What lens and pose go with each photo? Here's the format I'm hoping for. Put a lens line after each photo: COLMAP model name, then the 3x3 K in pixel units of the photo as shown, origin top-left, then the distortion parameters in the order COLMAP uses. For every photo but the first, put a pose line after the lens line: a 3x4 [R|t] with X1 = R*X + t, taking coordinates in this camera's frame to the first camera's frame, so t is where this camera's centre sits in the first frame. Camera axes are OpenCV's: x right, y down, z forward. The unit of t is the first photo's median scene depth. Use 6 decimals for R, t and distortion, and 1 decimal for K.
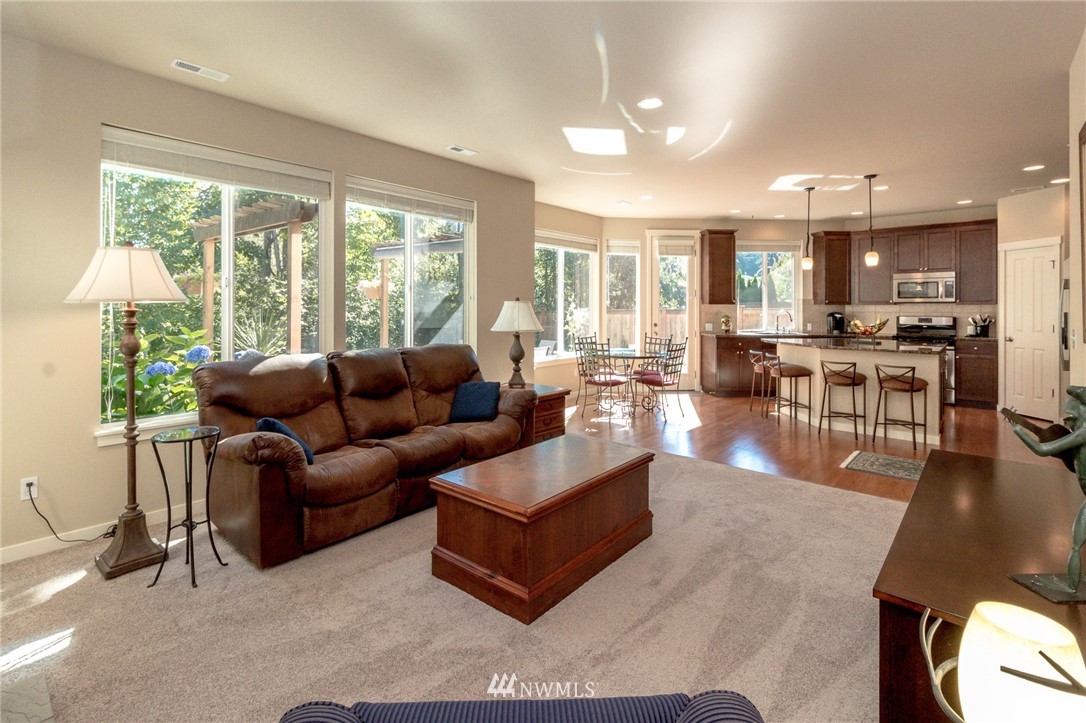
lens RADIAL K [[506.3, 0, 559.8], [0, 506.3, 312.4], [0, 0, 1]] dist [0.002073, -0.001034]
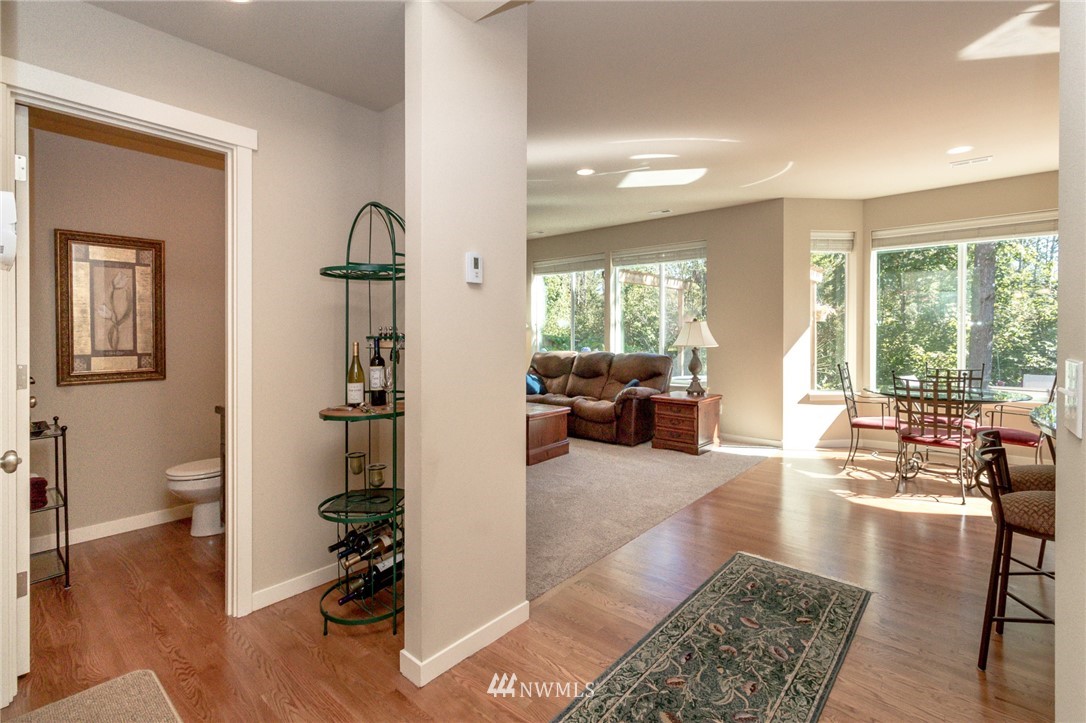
lens RADIAL K [[506.3, 0, 547.0], [0, 506.3, 343.2], [0, 0, 1]] dist [0.002073, -0.001034]
pose [[-0.012875, 0.015566, -0.999796, 0.735128], [-0.011403, 0.999812, 0.015713, 0.009144], [0.999852, 0.011603, -0.012695, 0.445948]]
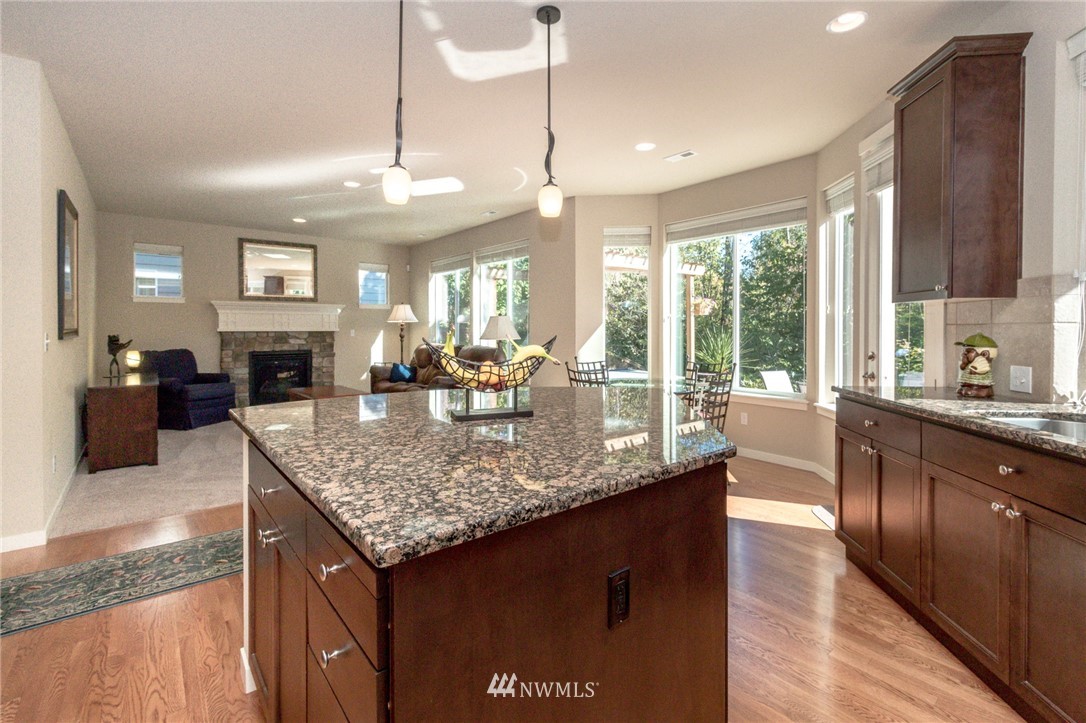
lens RADIAL K [[506.3, 0, 545.7], [0, 506.3, 337.2], [0, 0, 1]] dist [0.002073, -0.001034]
pose [[-0.197137, 0.014910, -0.980263, 0.747179], [-0.011714, 0.999777, 0.017562, 0.004124], [0.980306, 0.014945, -0.196918, 0.910150]]
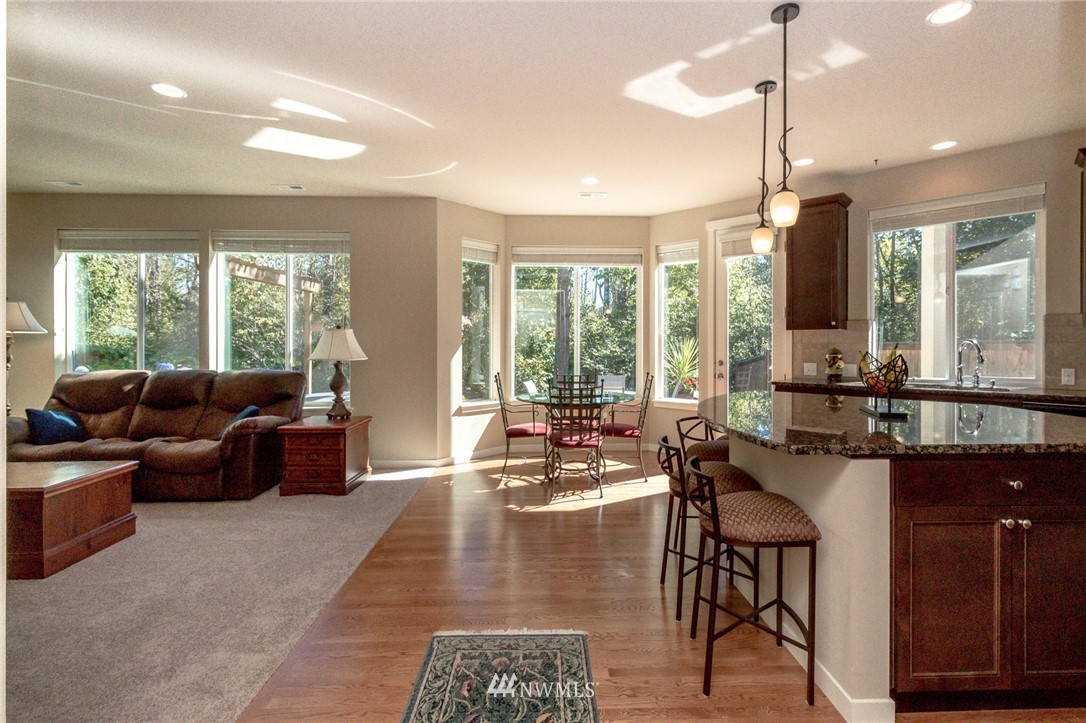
lens RADIAL K [[506.3, 0, 565.8], [0, 506.3, 345.0], [0, 0, 1]] dist [0.002073, -0.001034]
pose [[0.674206, -0.000417, -0.738544, 0.610535], [-0.006403, 0.999959, -0.006409, 0.007886], [0.738516, 0.009050, 0.674175, 0.446966]]
